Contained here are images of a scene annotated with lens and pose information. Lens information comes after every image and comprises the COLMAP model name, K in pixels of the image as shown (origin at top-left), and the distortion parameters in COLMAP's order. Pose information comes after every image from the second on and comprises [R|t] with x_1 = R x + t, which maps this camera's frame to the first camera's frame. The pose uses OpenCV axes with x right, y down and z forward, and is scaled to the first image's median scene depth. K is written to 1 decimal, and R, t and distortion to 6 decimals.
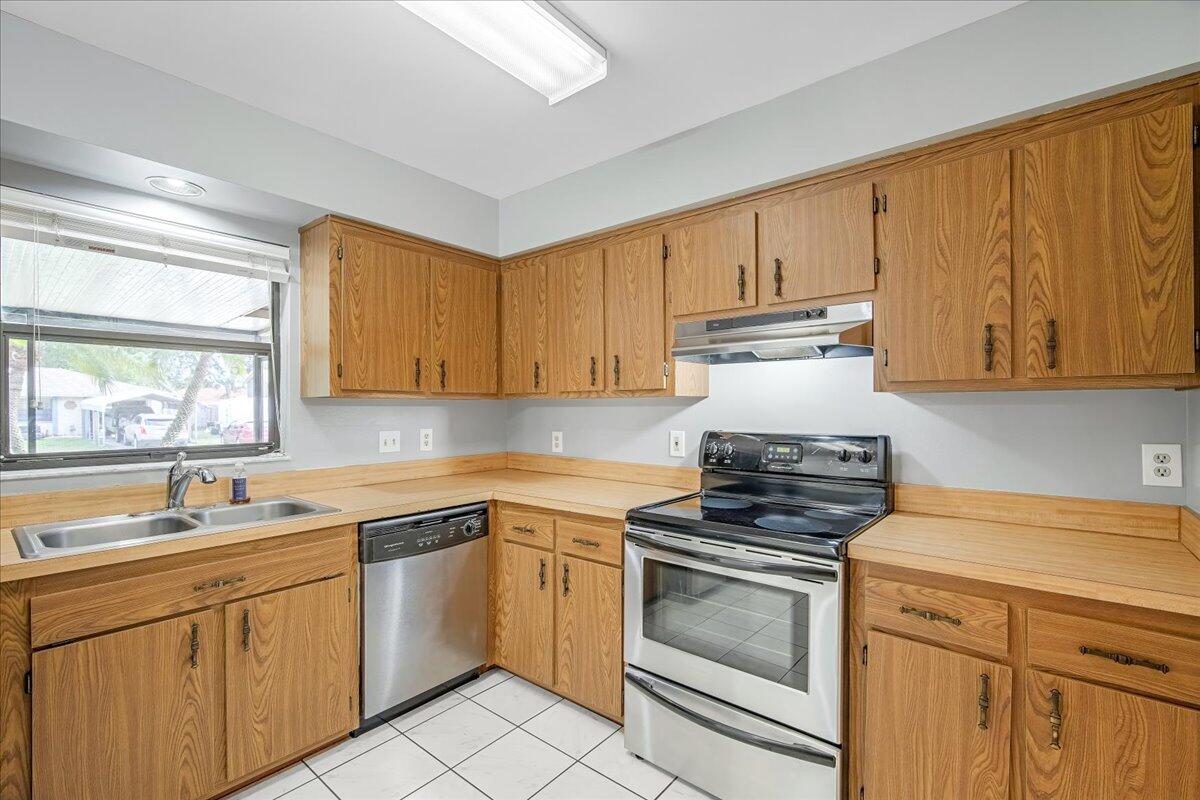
lens RADIAL K [[526.2, 0, 606.7], [0, 526.2, 409.2], [0, 0, 1]] dist [-0.010006, 0.002693]
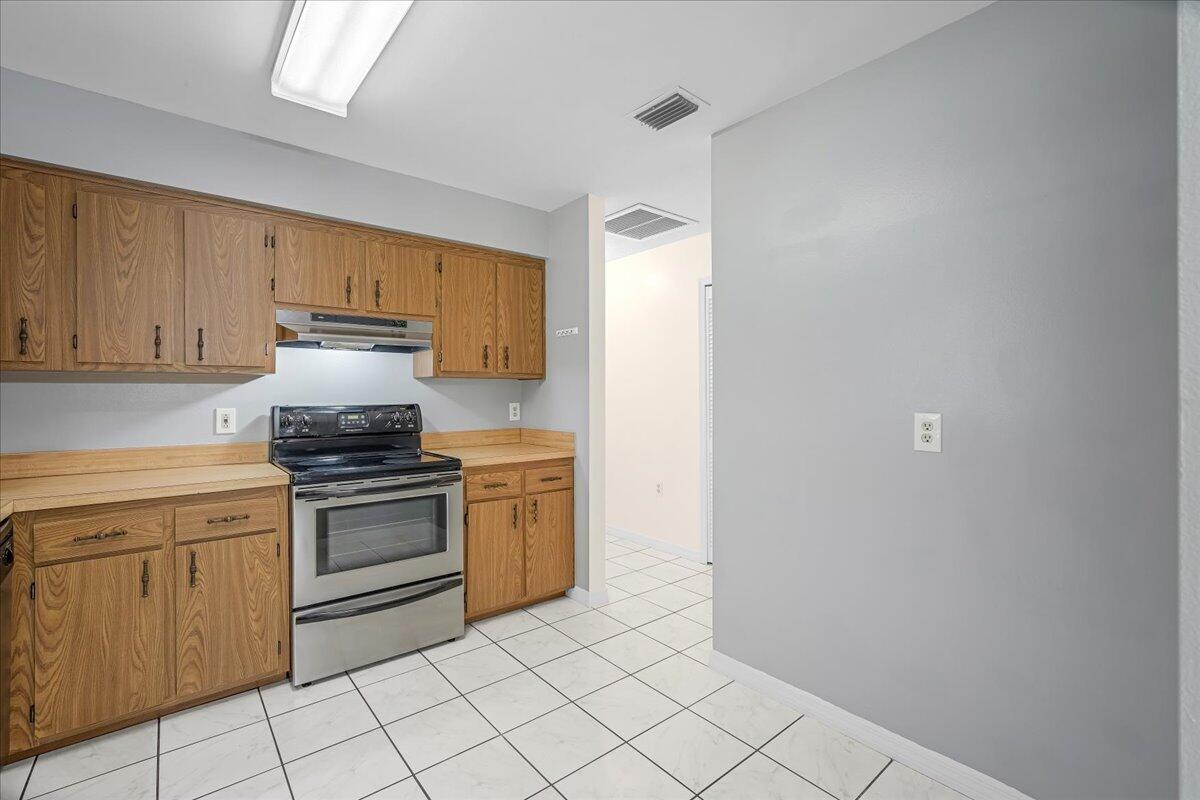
lens RADIAL K [[526.2, 0, 595.4], [0, 526.2, 394.2], [0, 0, 1]] dist [-0.010006, 0.002693]
pose [[0.196512, -0.001187, 0.980501, -0.952361], [0.005613, 0.999984, 0.000086, 0.024535], [-0.980485, 0.005487, 0.196515, 0.144939]]
